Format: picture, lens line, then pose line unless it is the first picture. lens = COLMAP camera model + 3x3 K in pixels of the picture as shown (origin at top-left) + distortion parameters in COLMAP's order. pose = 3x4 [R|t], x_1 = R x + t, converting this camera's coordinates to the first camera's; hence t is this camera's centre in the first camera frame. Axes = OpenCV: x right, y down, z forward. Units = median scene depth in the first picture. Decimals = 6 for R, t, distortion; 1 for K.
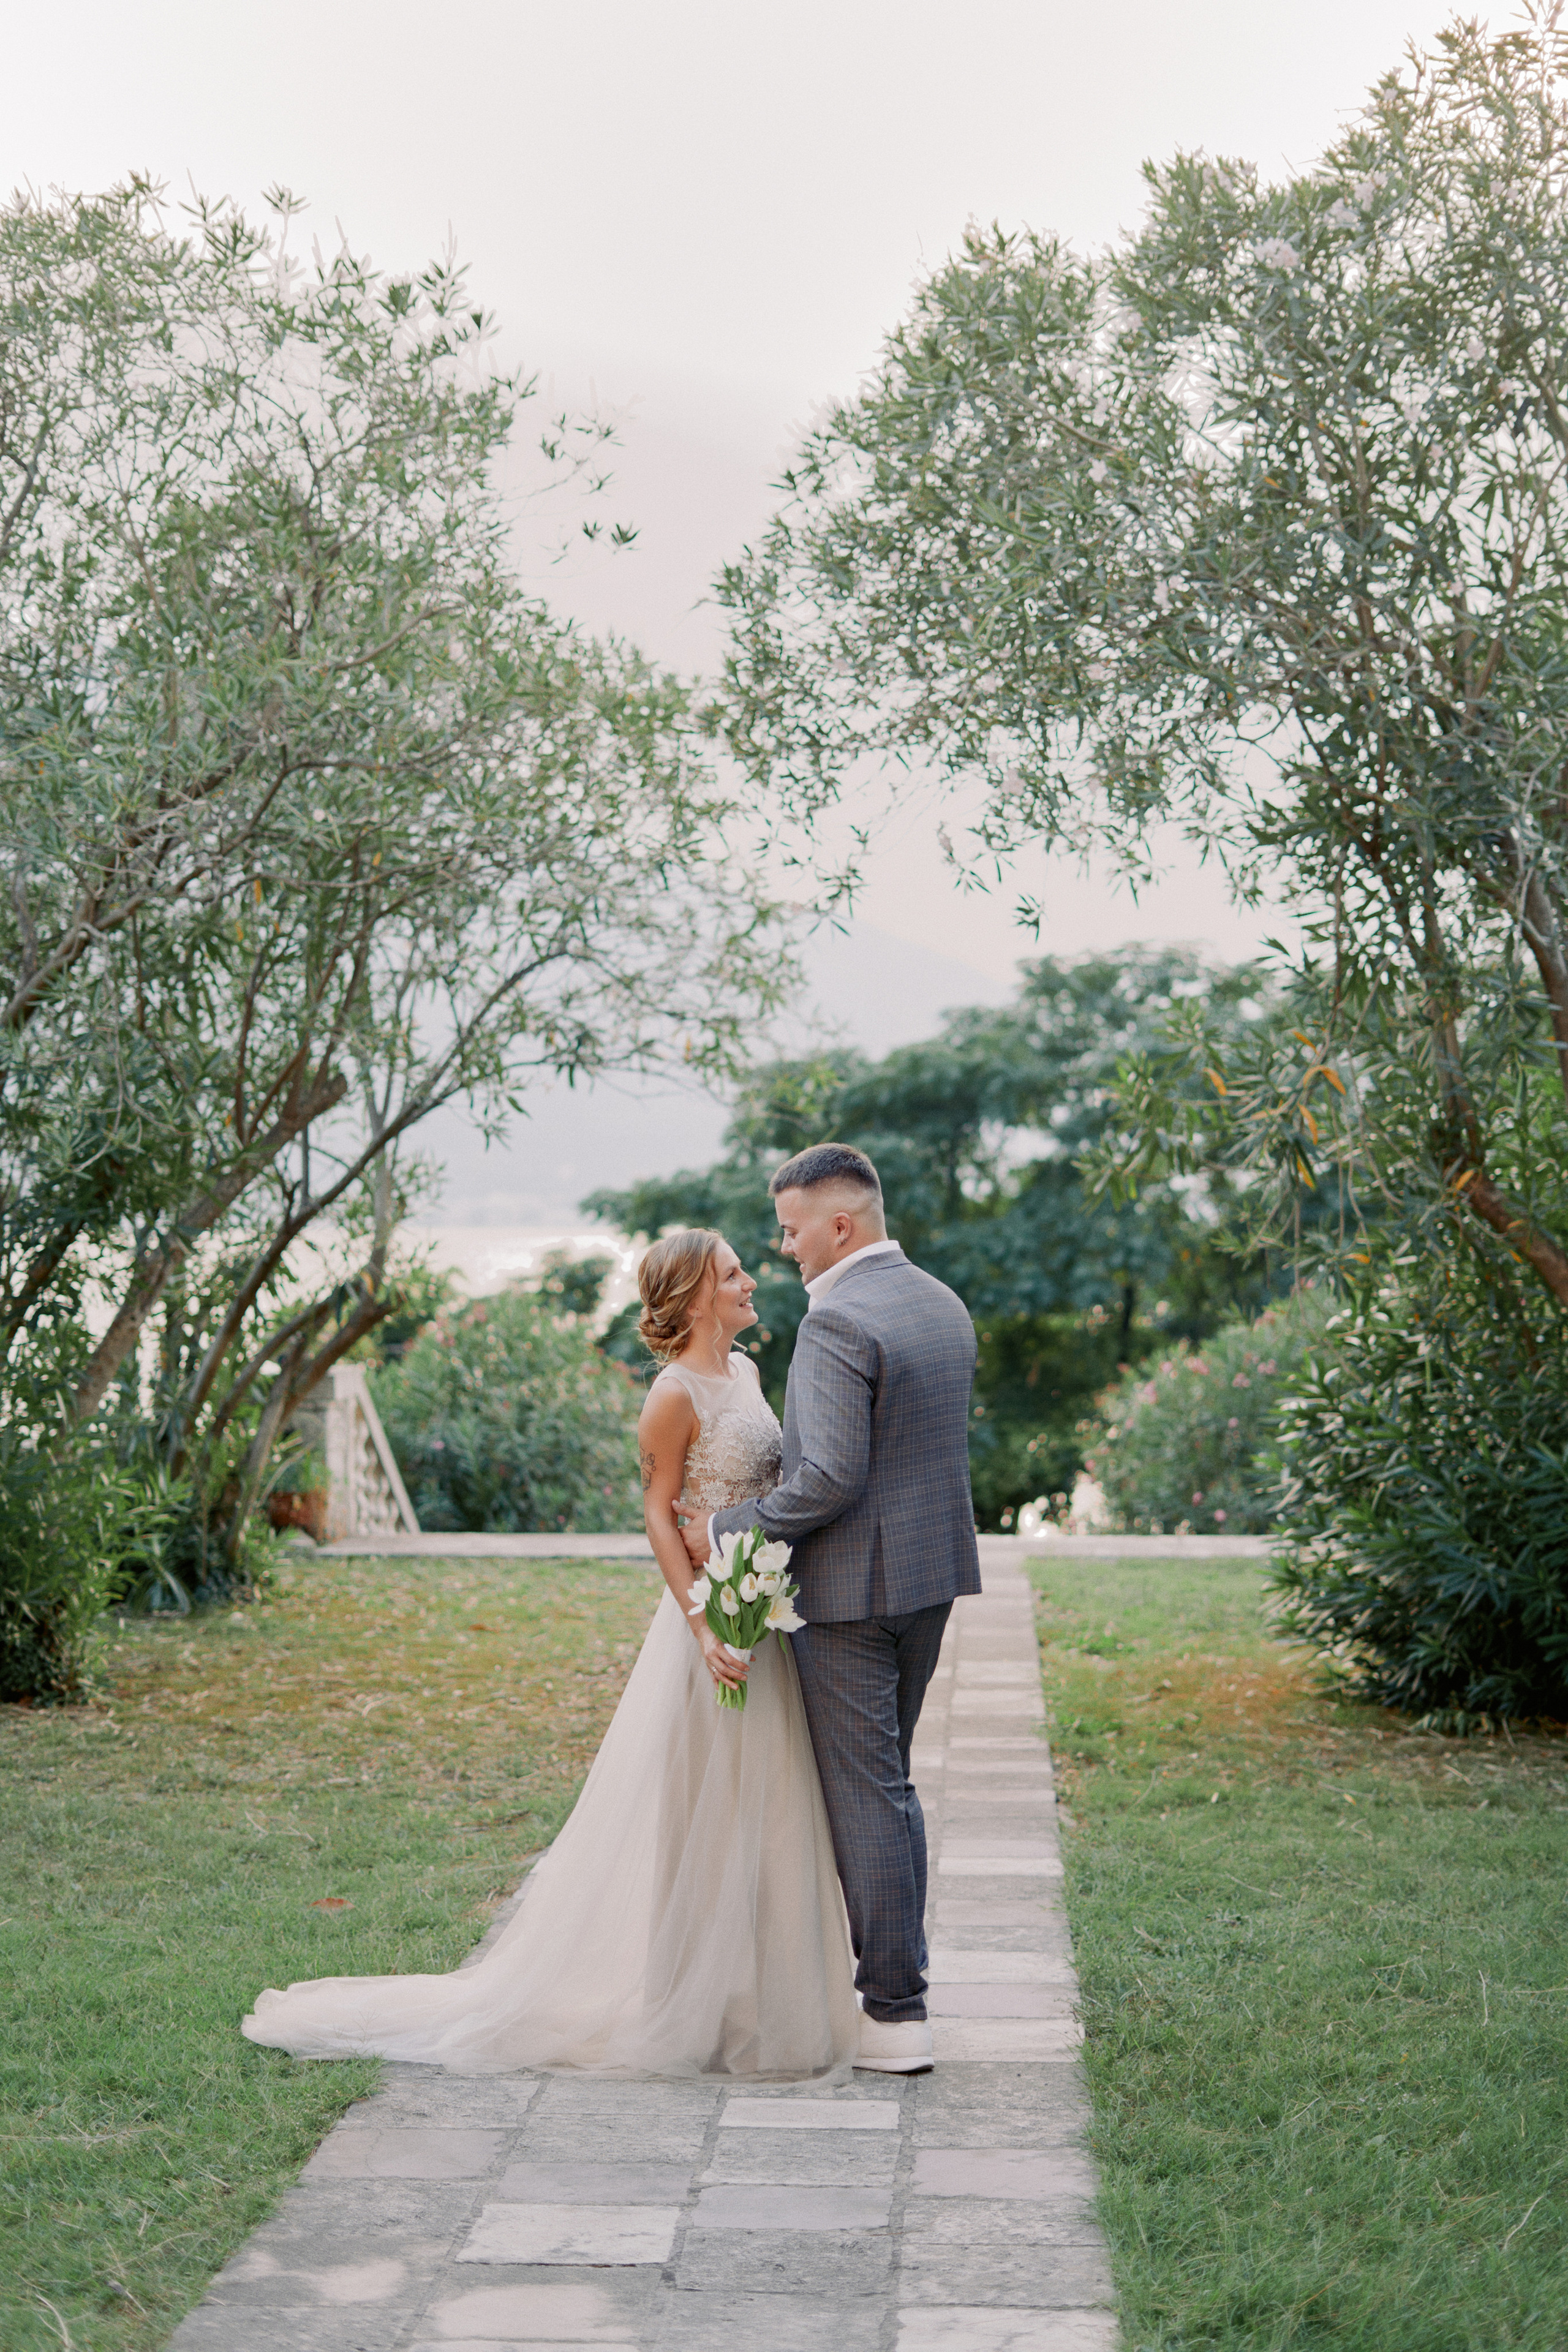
lens RADIAL K [[3356.7, 0, 784.0], [0, 3356.7, 1176.0], [0, 0, 1]] dist [0.005878, -0.022162]
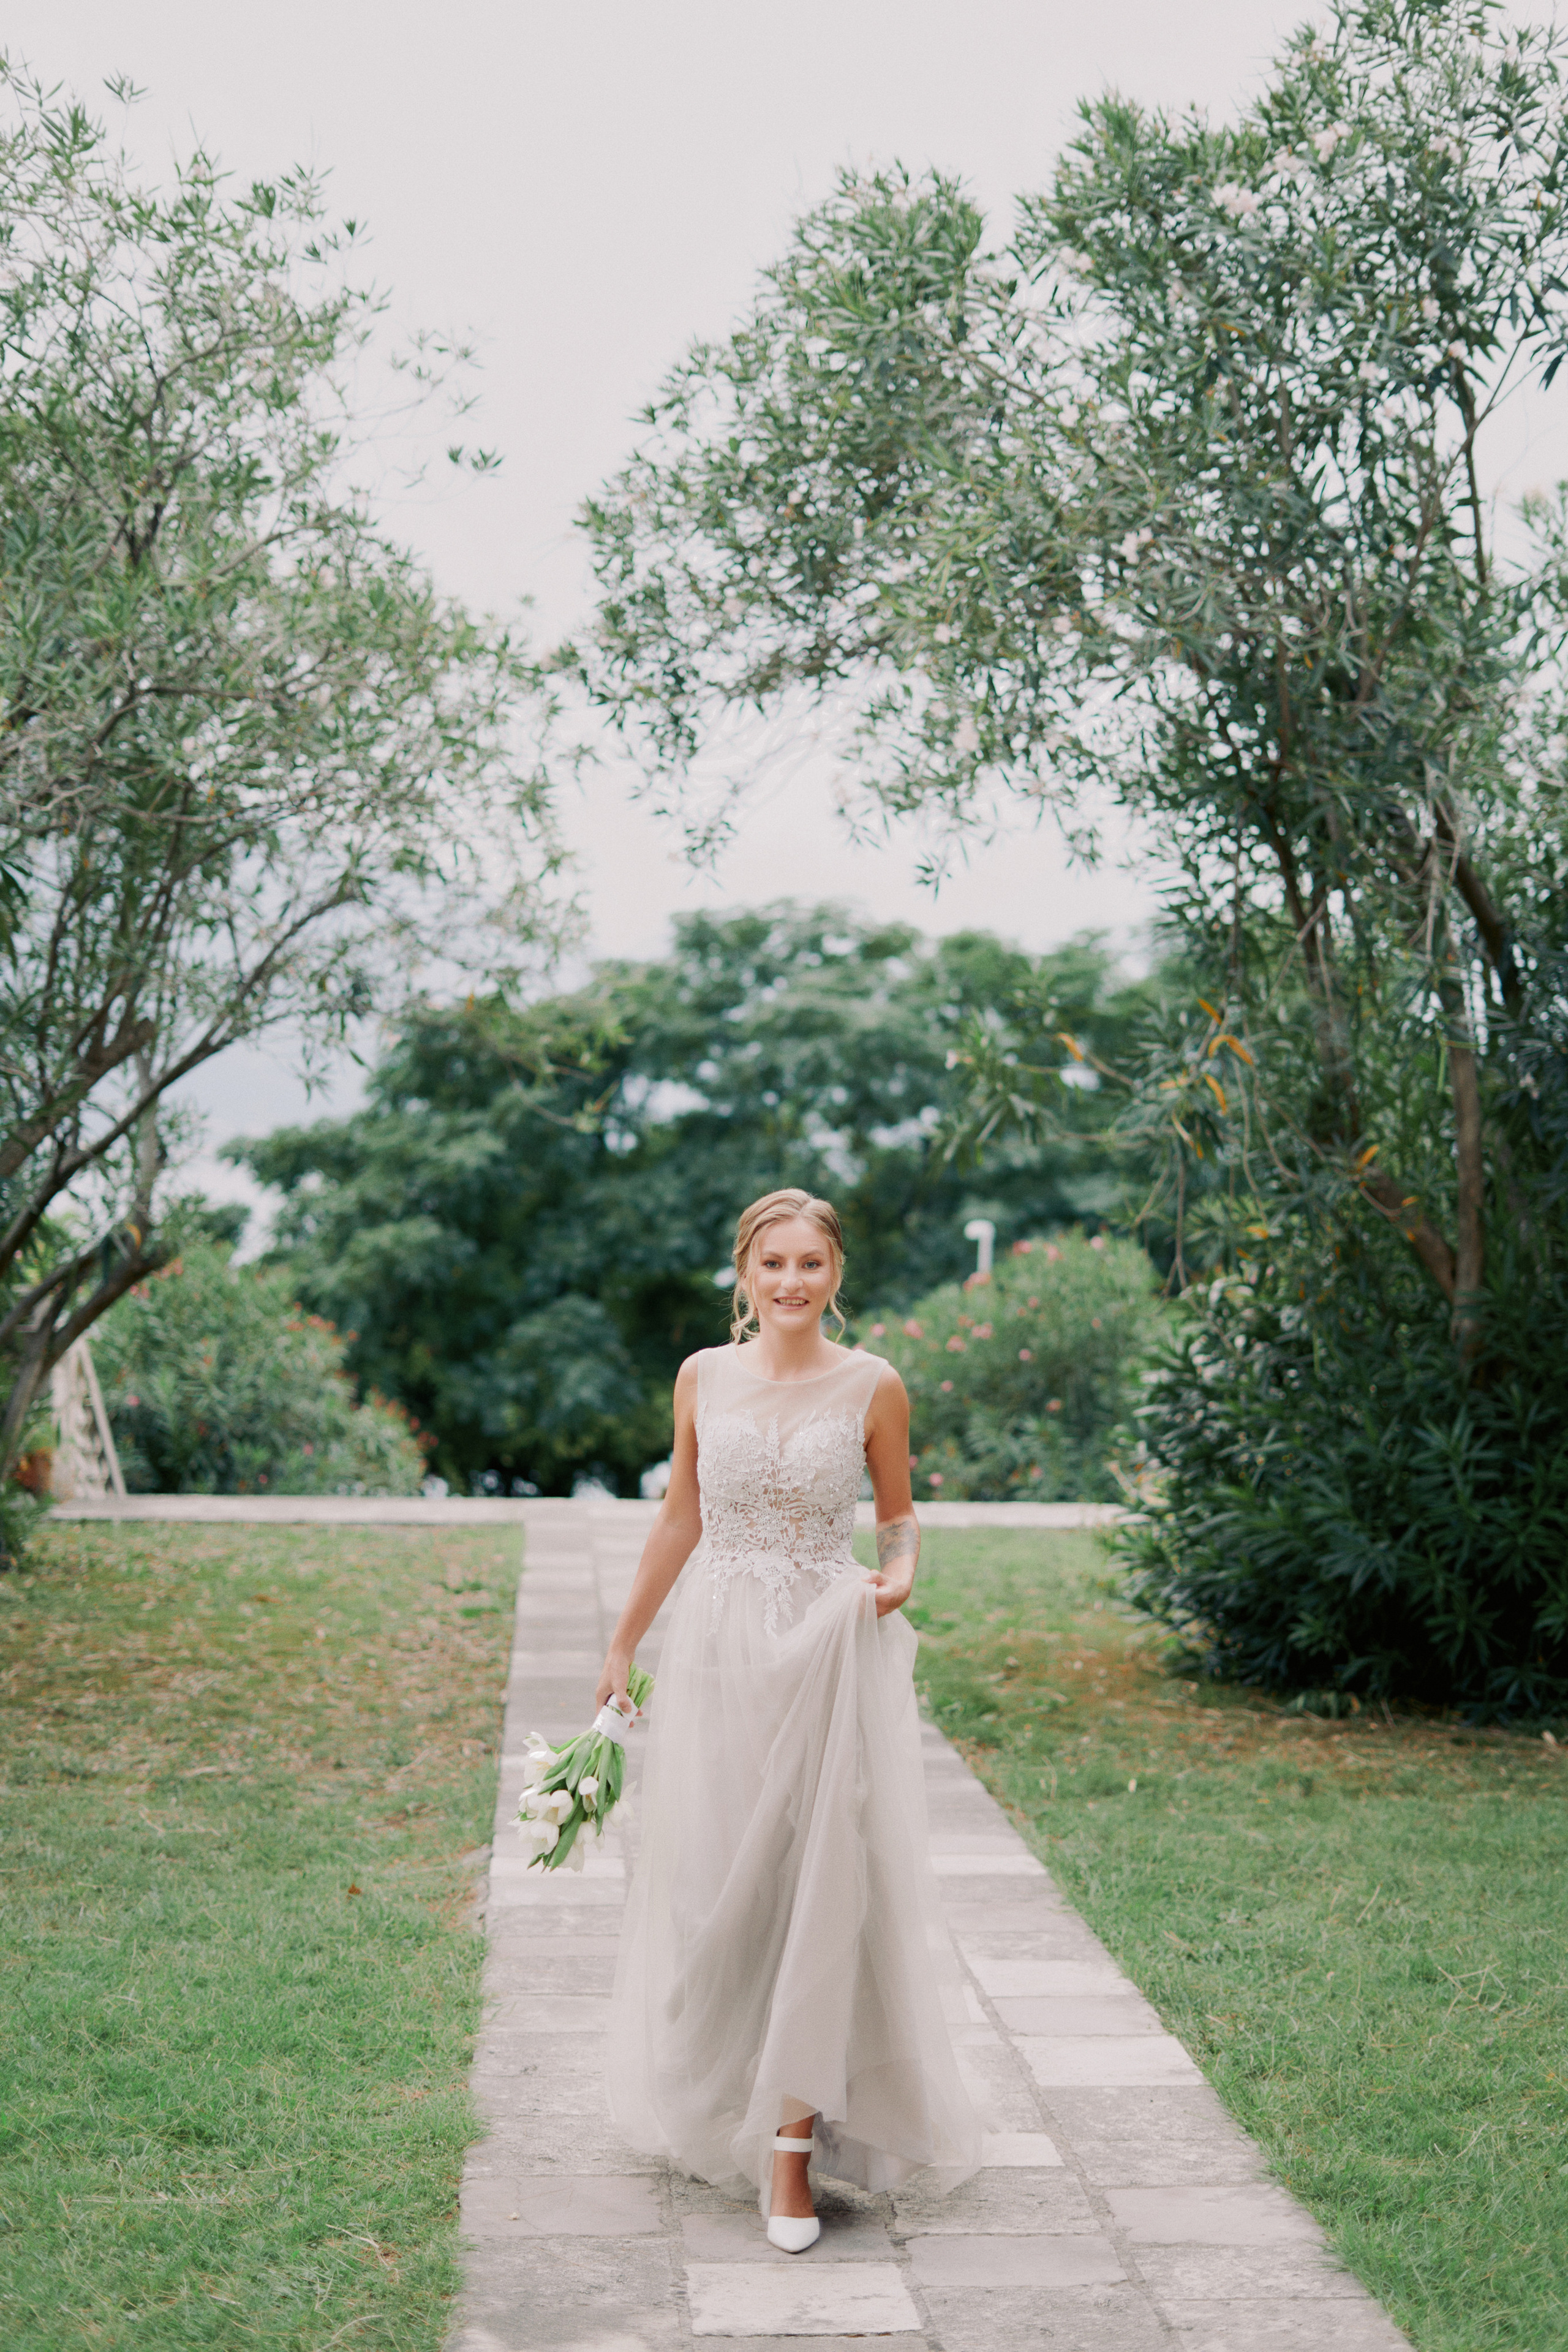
lens RADIAL K [[3356.7, 0, 784.0], [0, 3356.7, 1176.0], [0, 0, 1]] dist [0.005878, -0.022162]
pose [[0.991324, 0.017804, 0.130231, -0.074635], [-0.019714, 0.999716, 0.013387, -0.002245], [-0.129956, -0.015839, 0.991393, 0.034514]]
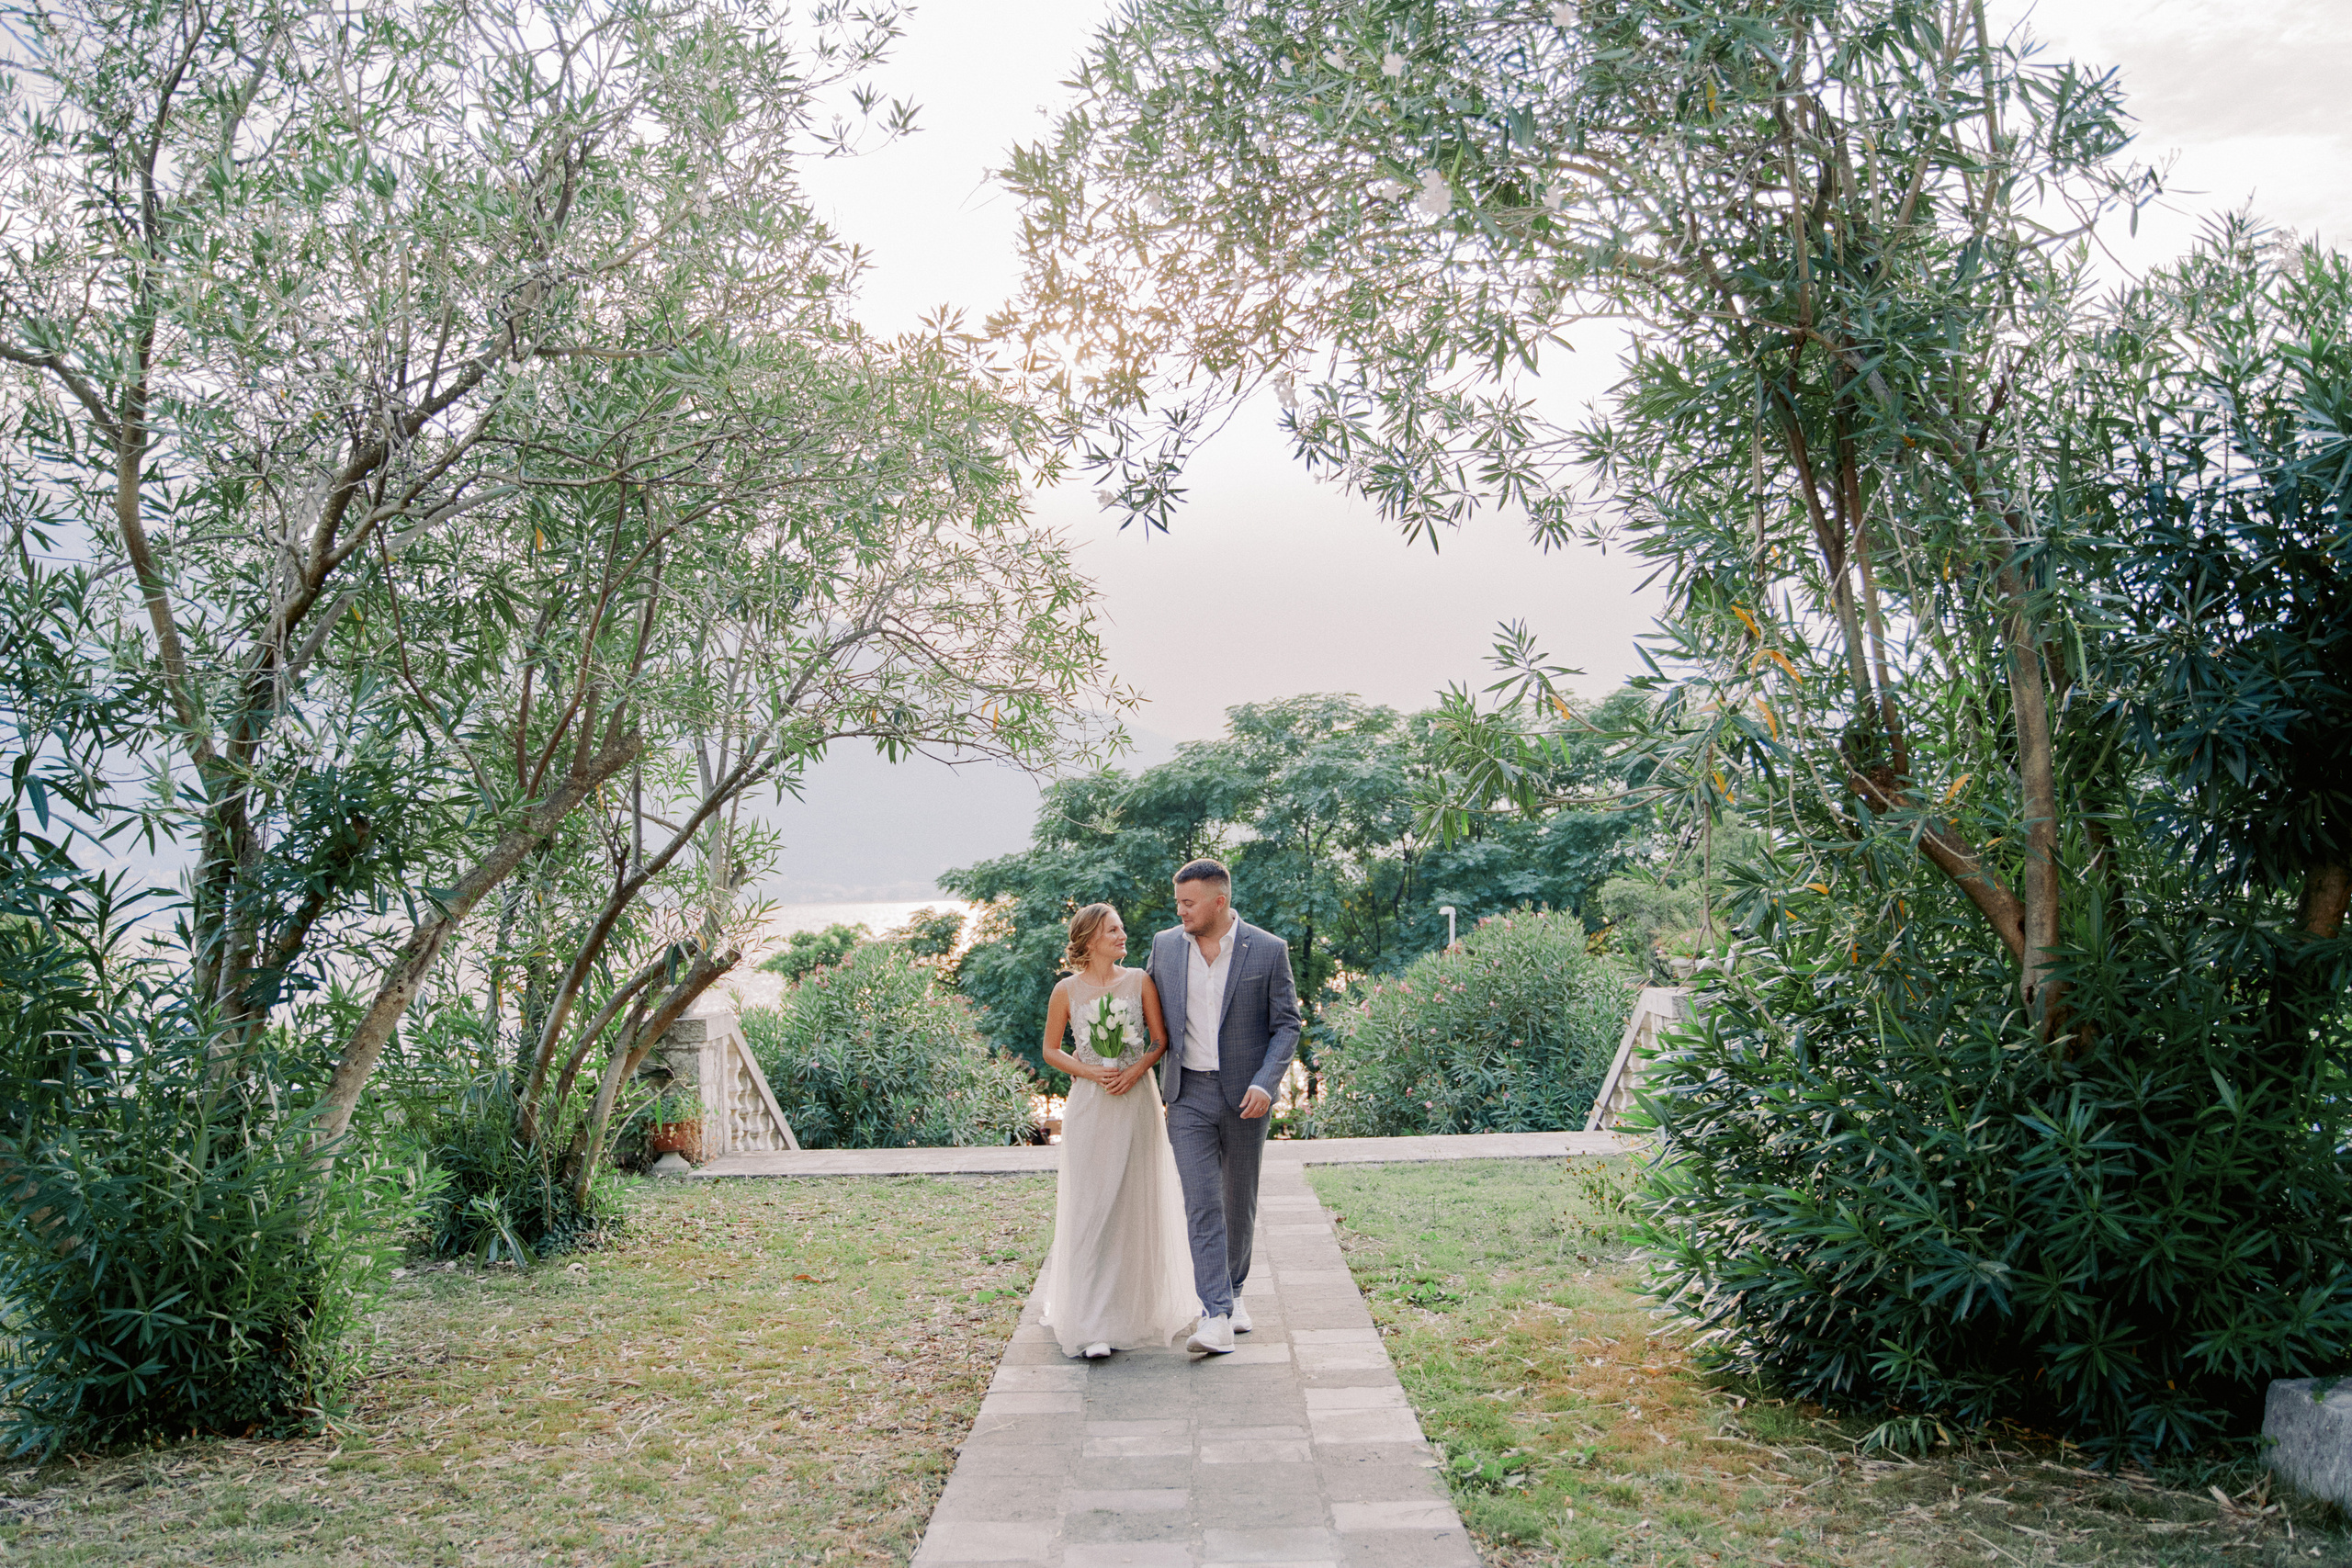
lens RADIAL K [[1935.5, 0, 1118.6], [0, 1935.5, 790.1], [0, 0, 1]] dist [-0.083027, 0.002125]
pose [[0.999389, -0.023822, 0.025583, -0.006429], [0.024808, 0.998934, -0.038928, 0.011650], [-0.024628, 0.039539, 0.998914, 0.432052]]
